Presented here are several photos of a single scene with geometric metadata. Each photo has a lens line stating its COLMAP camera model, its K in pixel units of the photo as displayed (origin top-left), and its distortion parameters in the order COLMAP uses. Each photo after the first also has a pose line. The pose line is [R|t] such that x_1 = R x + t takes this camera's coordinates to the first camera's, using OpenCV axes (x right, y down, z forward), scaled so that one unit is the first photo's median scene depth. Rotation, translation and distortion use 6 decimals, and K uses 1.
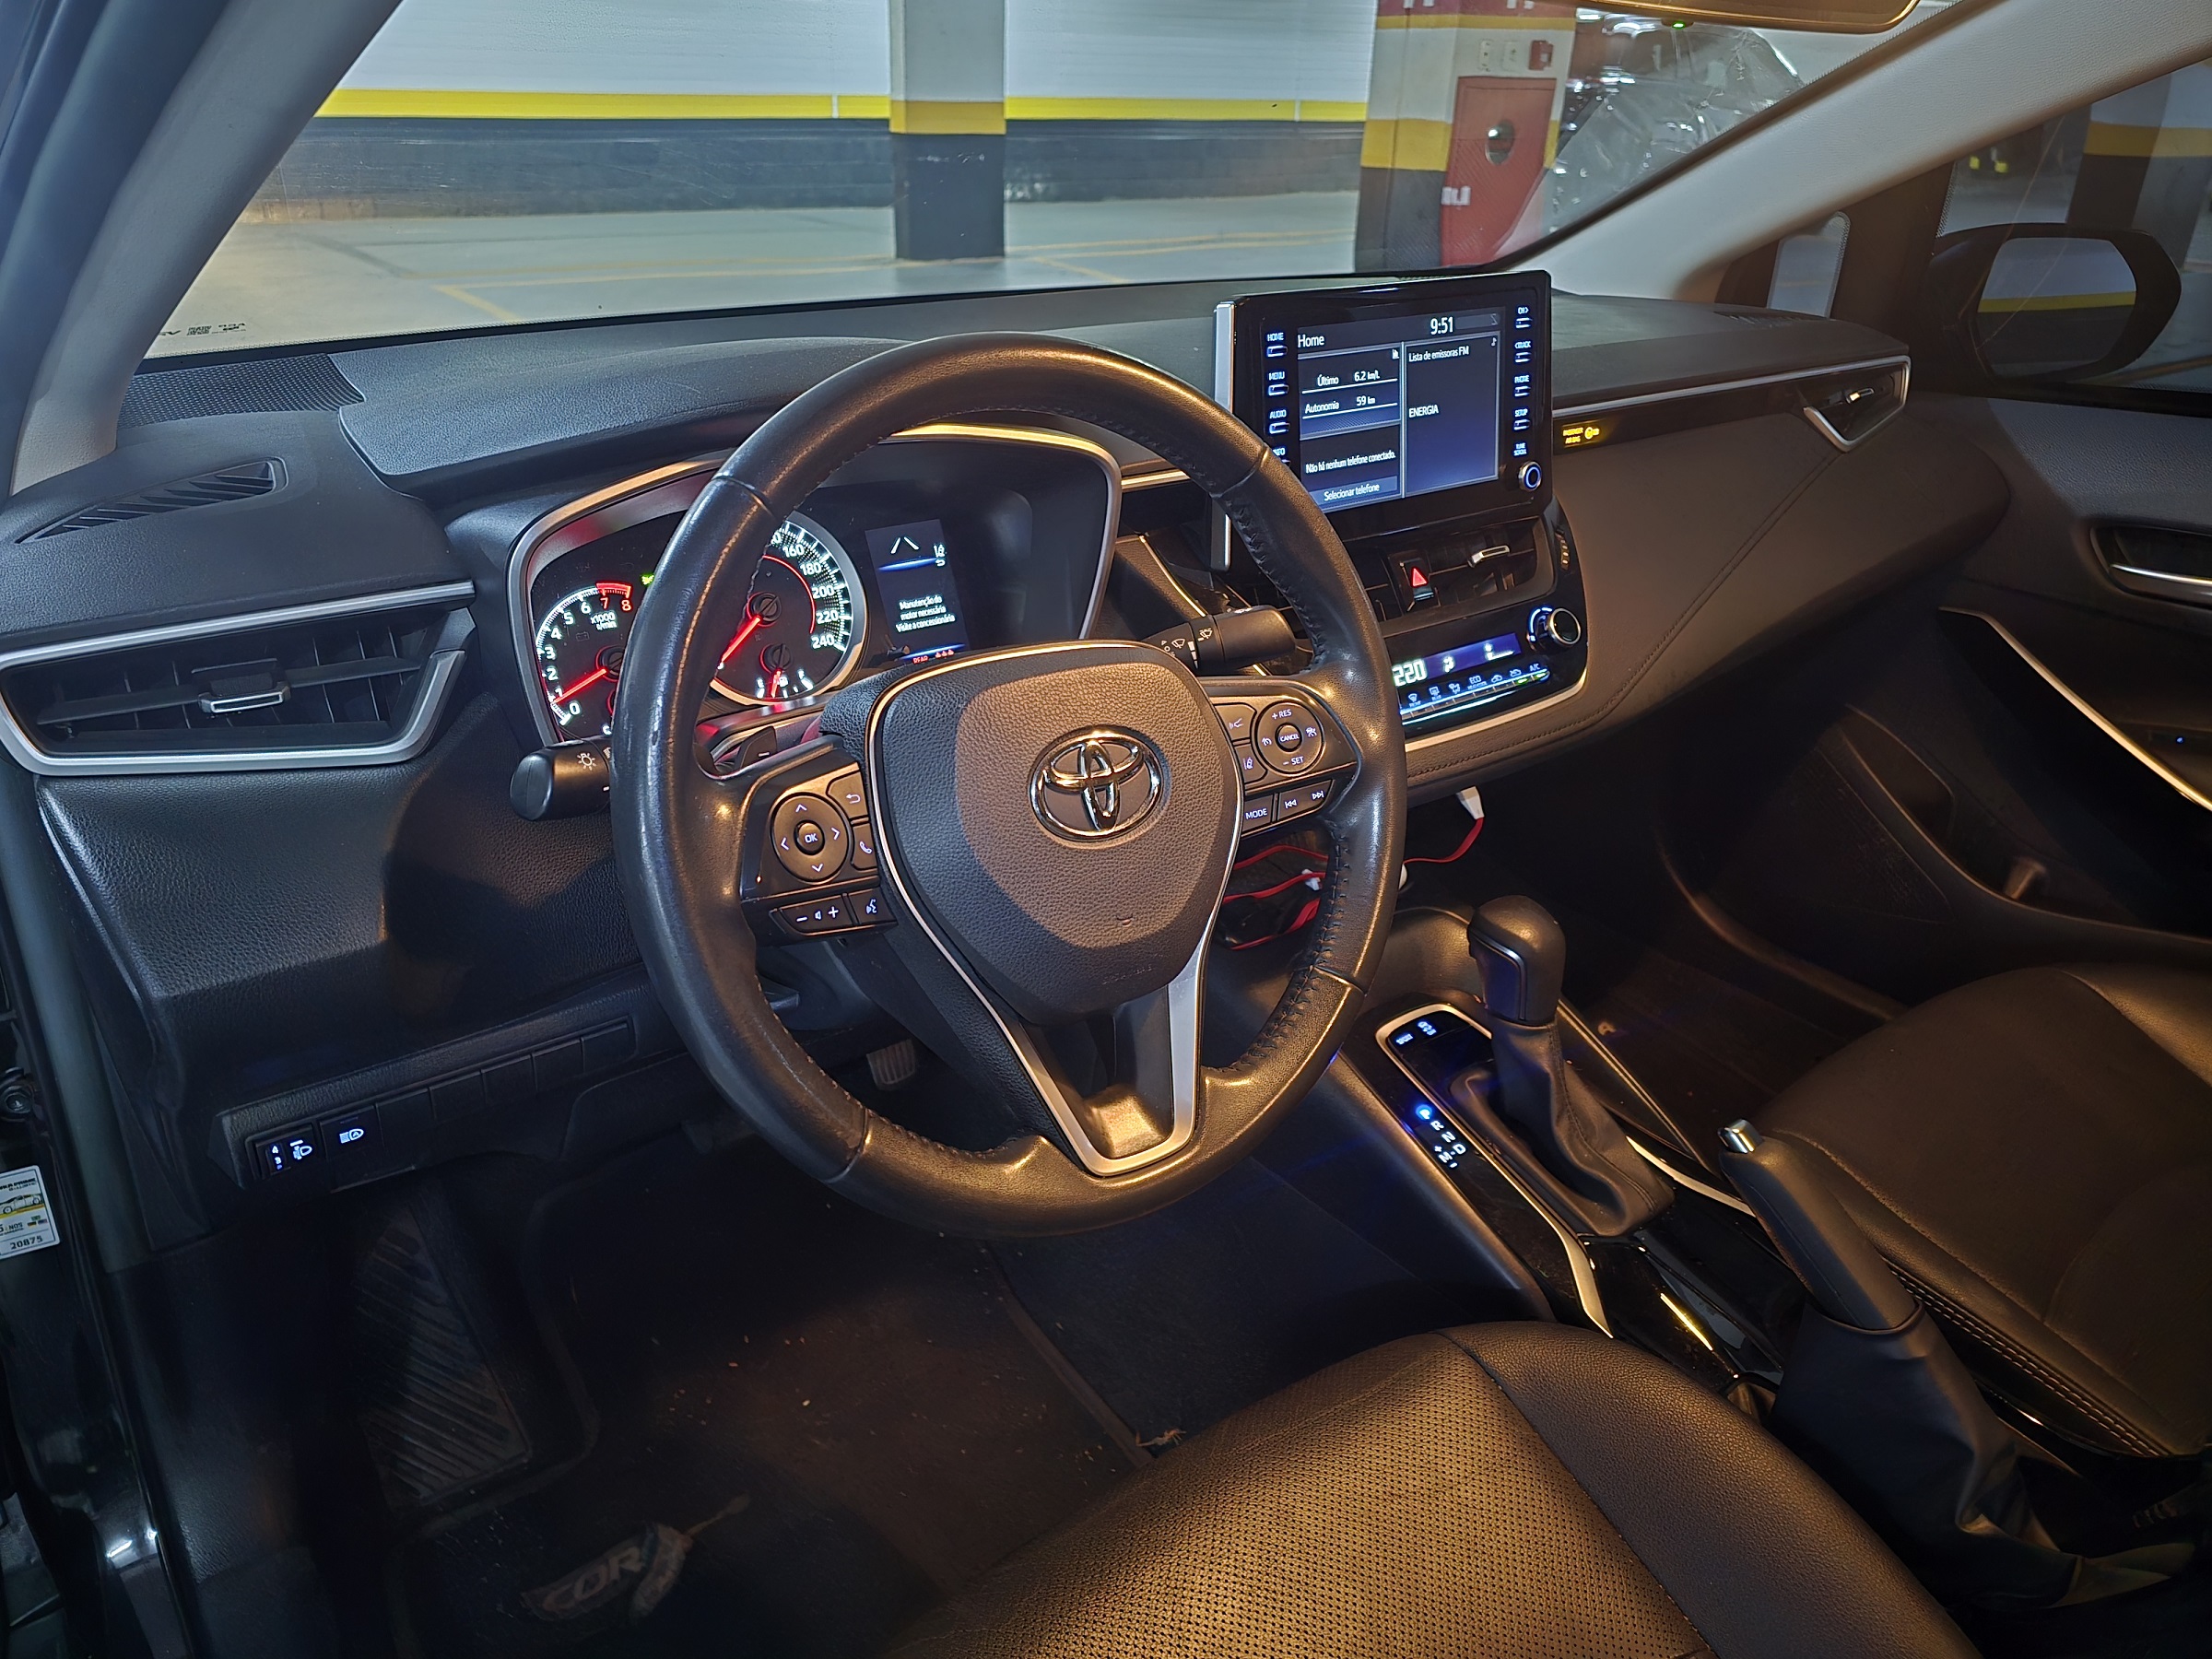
lens RADIAL K [[1491.8, 0, 1106.4], [0, 1491.8, 807.1], [0, 0, 1]] dist [0.101630, -0.131456]
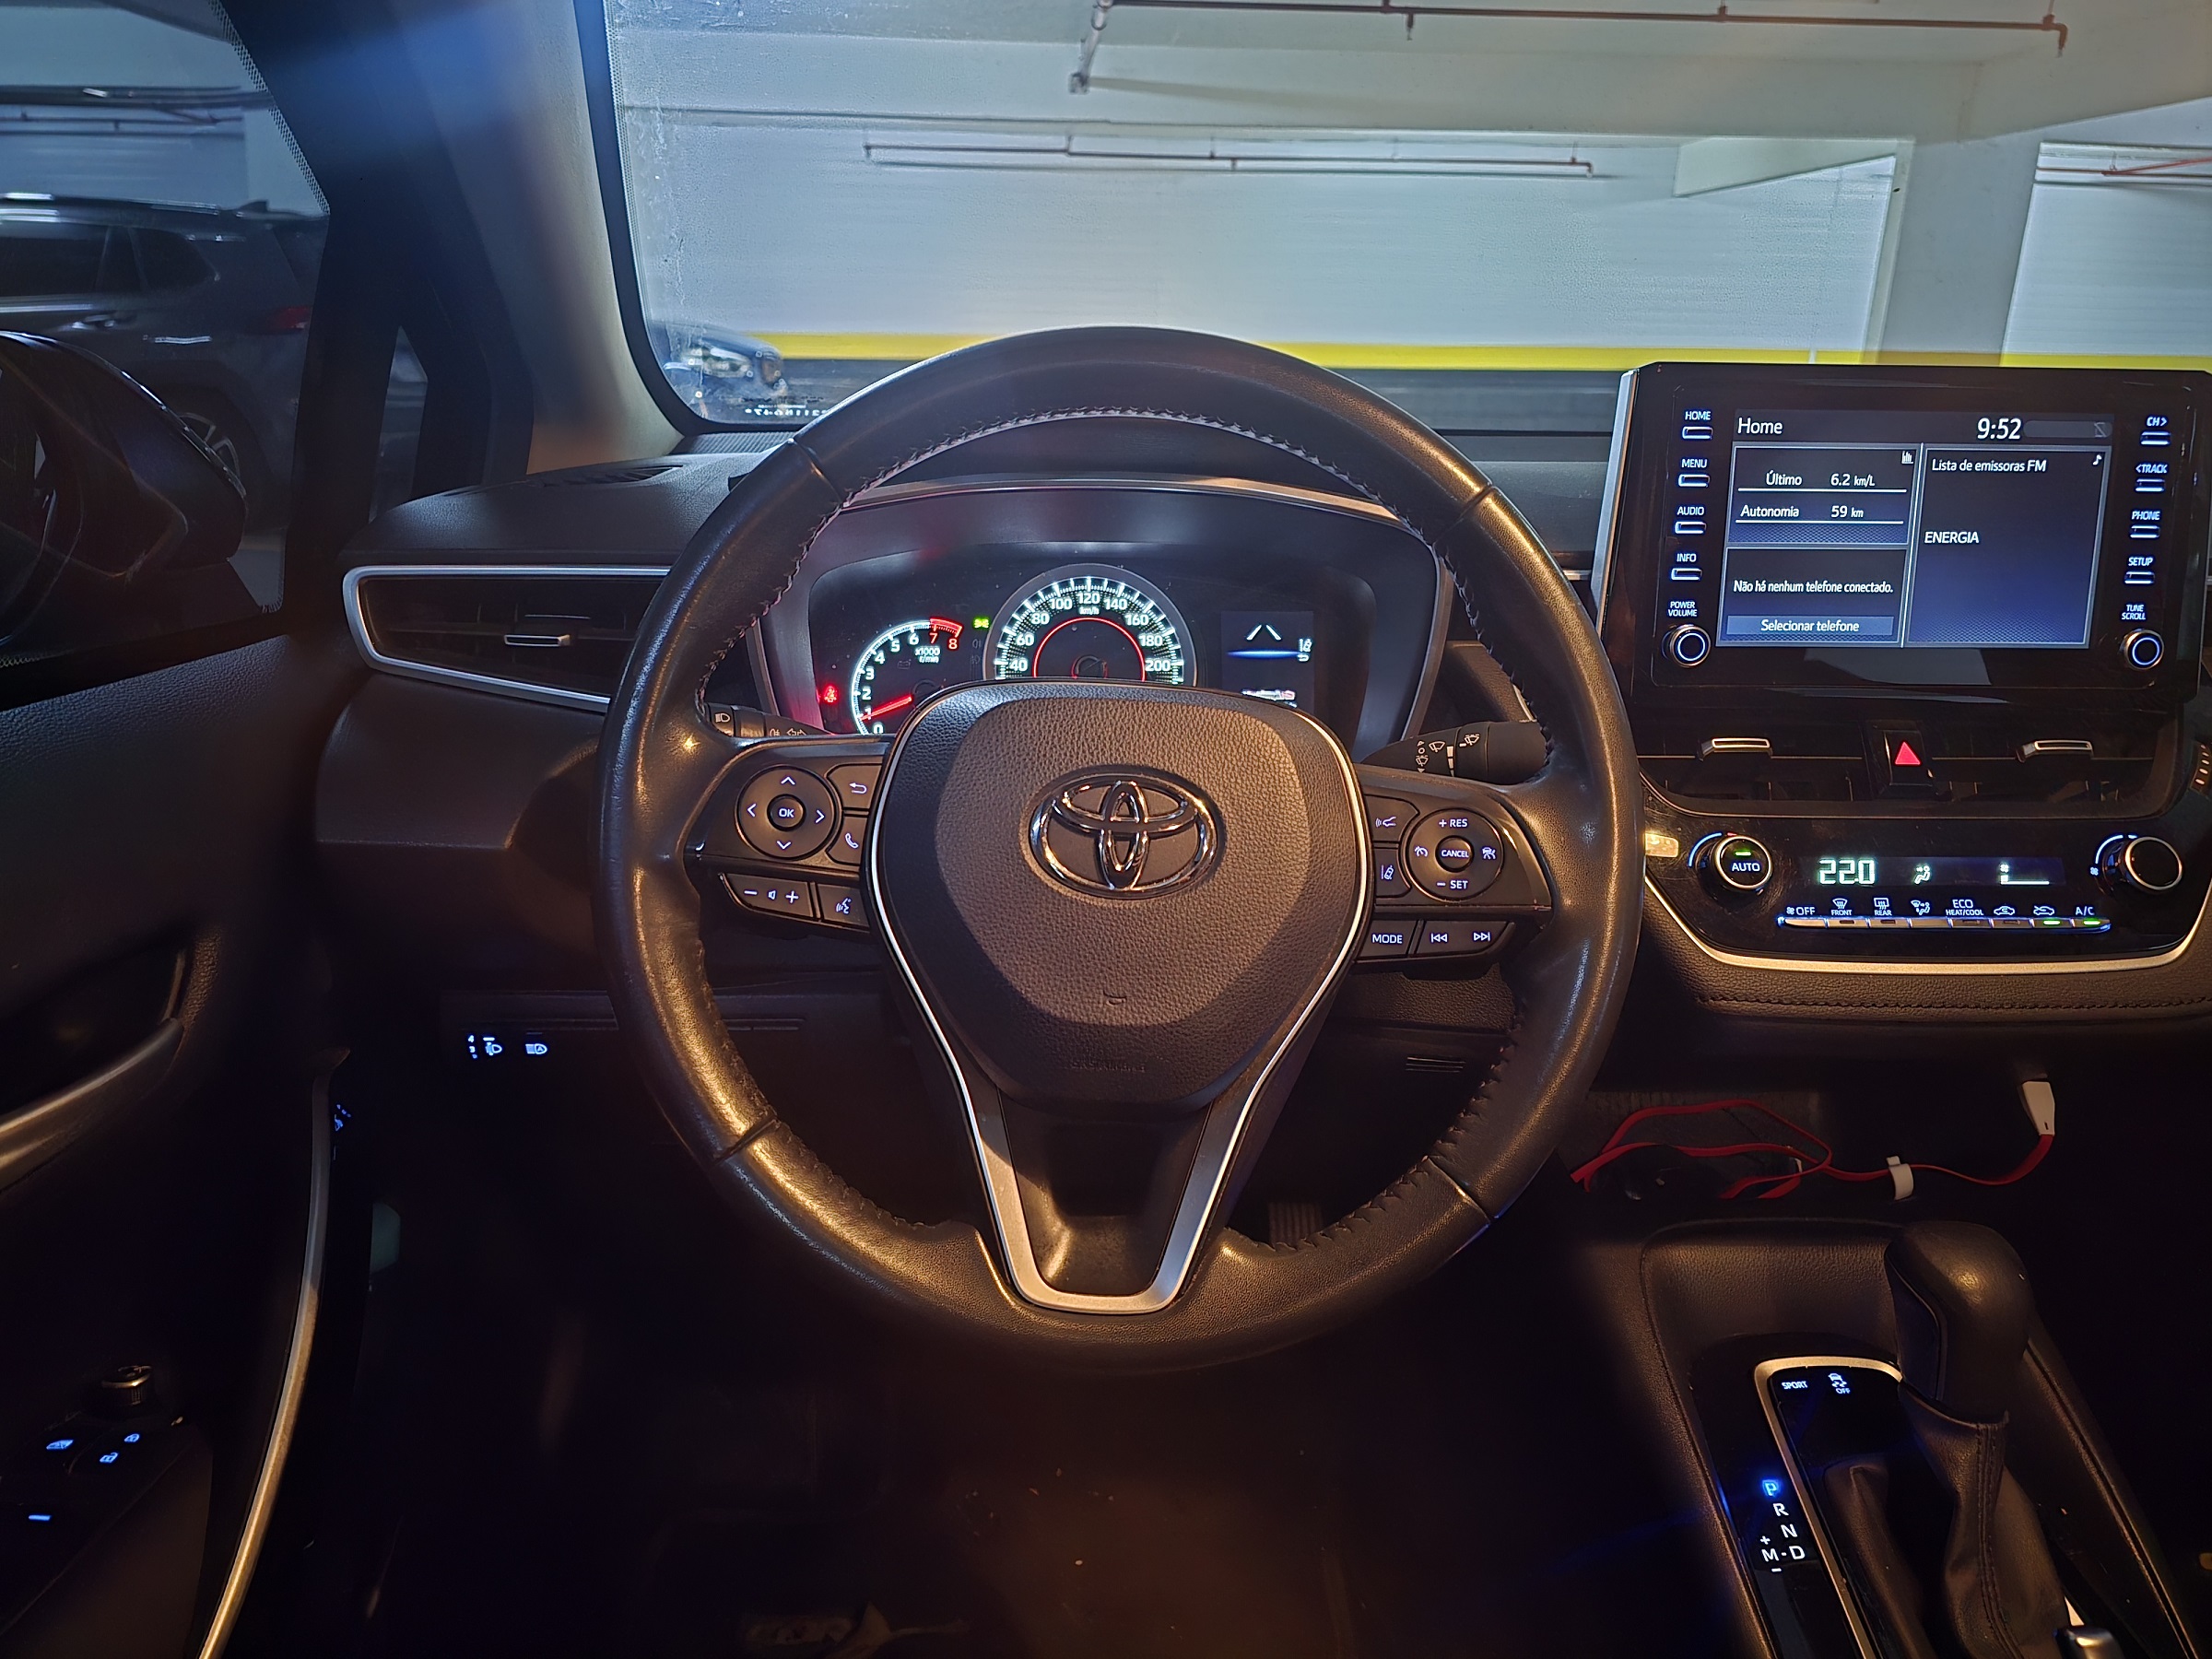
lens RADIAL K [[1493.3, 0, 1106.0], [0, 1493.3, 829.5], [0, 0, 1]] dist [0.054445, -0.047258]
pose [[0.834244, 0.170741, -0.524294, 0.284377], [-0.241027, 0.968117, -0.068239, 0.028605], [0.495926, 0.183297, 0.848799, 0.189966]]
